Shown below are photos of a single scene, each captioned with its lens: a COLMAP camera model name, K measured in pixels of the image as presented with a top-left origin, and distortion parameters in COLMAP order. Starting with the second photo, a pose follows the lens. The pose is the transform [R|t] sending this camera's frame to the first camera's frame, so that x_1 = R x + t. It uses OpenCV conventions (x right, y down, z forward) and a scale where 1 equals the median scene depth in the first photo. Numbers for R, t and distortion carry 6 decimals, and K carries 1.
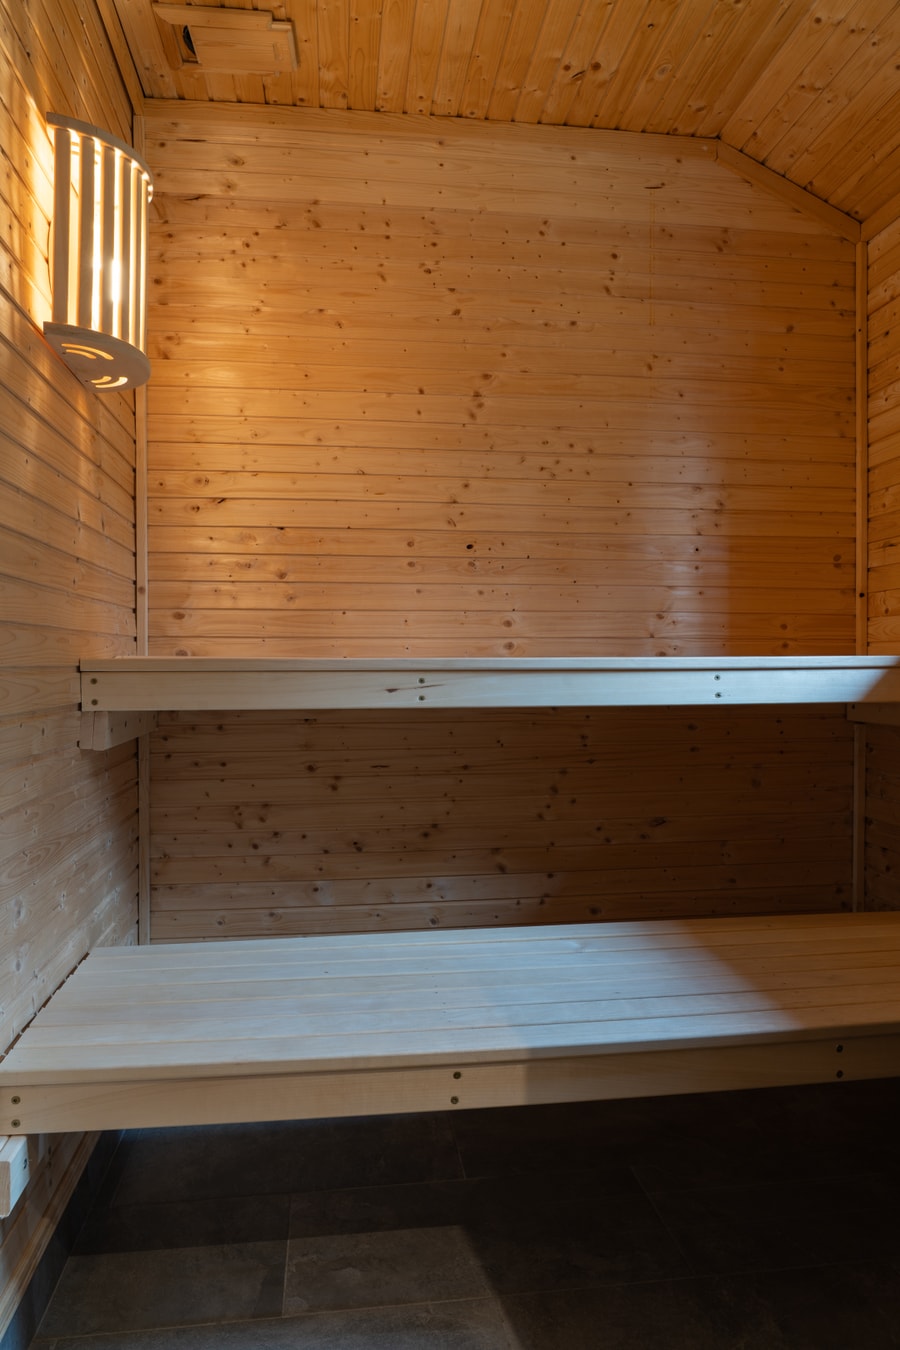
lens RADIAL K [[909.6, 0, 450.0], [0, 909.6, 669.5], [0, 0, 1]] dist [-0.022401, 0.005612]
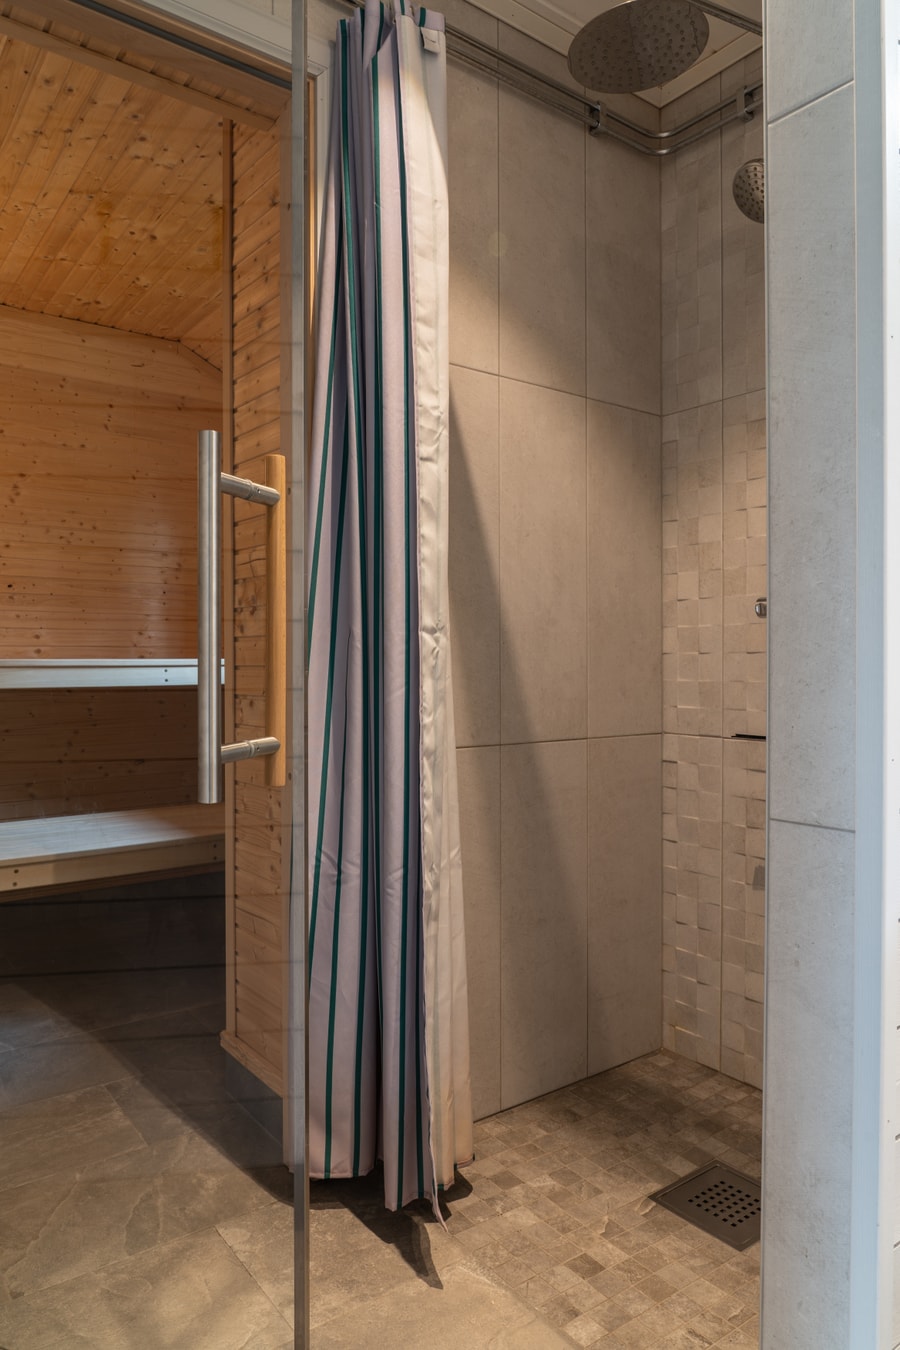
lens RADIAL K [[909.6, 0, 456.9], [0, 909.6, 665.6], [0, 0, 1]] dist [-0.022401, 0.005612]
pose [[0.870612, -0.000890, 0.491969, -0.071744], [0.002031, 0.999996, -0.001784, 0.002555], [-0.491966, 0.002553, 0.870611, -0.683967]]
